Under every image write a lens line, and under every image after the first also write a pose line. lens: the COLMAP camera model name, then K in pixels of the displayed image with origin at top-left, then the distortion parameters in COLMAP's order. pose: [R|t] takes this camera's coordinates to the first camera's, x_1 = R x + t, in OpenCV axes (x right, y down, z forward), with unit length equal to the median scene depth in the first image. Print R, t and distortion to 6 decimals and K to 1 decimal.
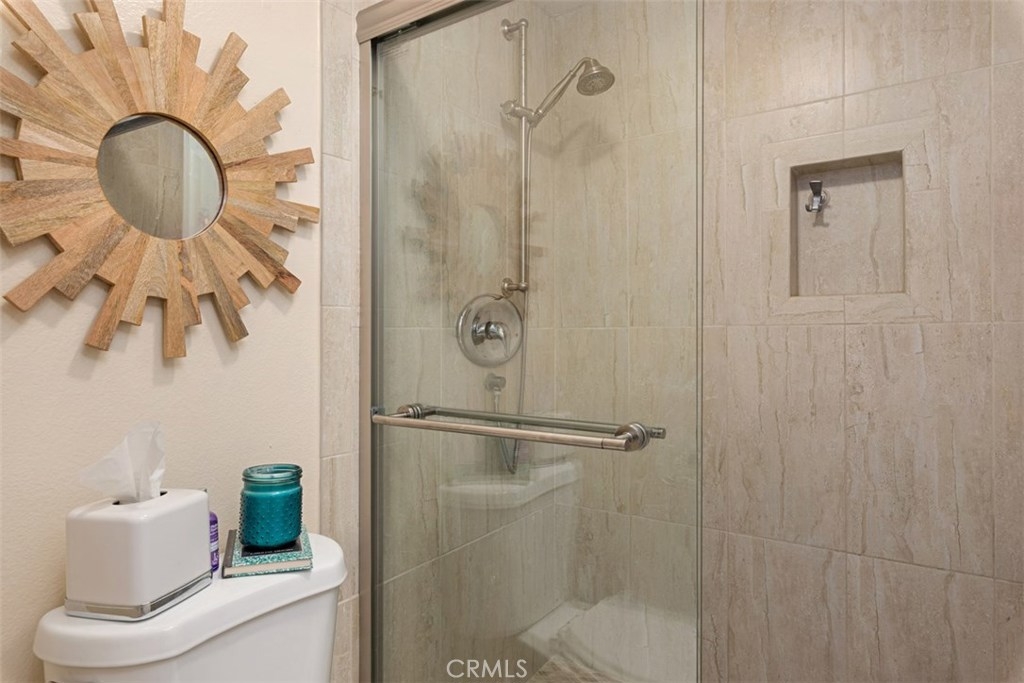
lens RADIAL K [[603.6, 0, 514.7], [0, 603.6, 342.8], [0, 0, 1]] dist [-0.003498, -0.000668]
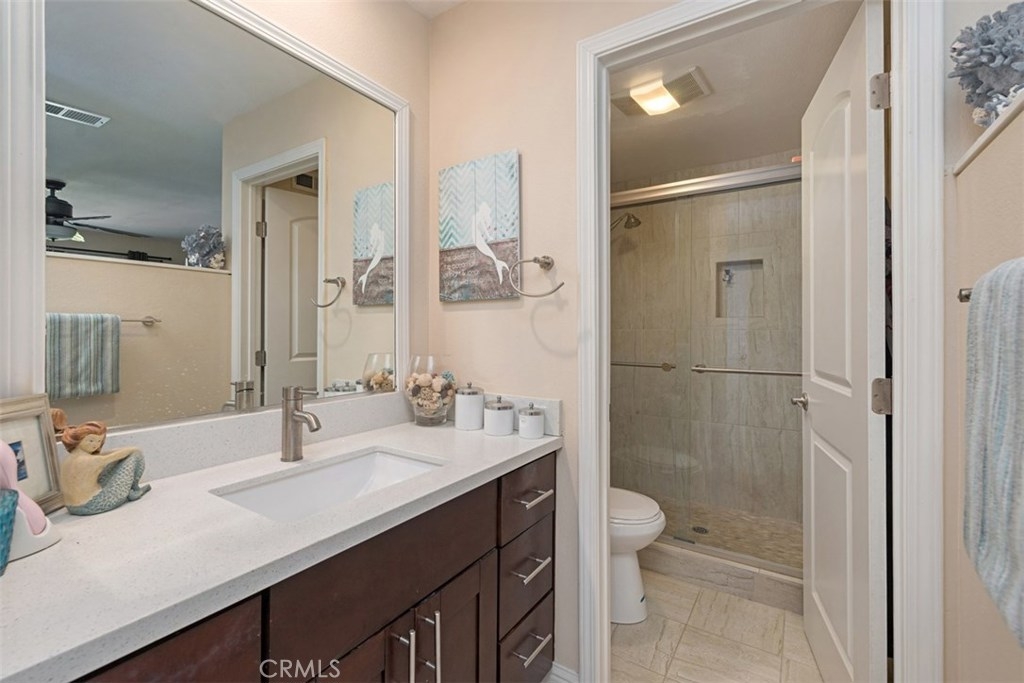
lens RADIAL K [[444.1, 0, 508.8], [0, 444.1, 334.8], [0, 0, 1]] dist [0.003448, -0.000997]
pose [[0.999925, 0.002258, 0.012040, -0.388526], [-0.002303, 0.999990, 0.003708, -0.014683], [-0.012031, -0.003736, 0.999921, -0.755256]]
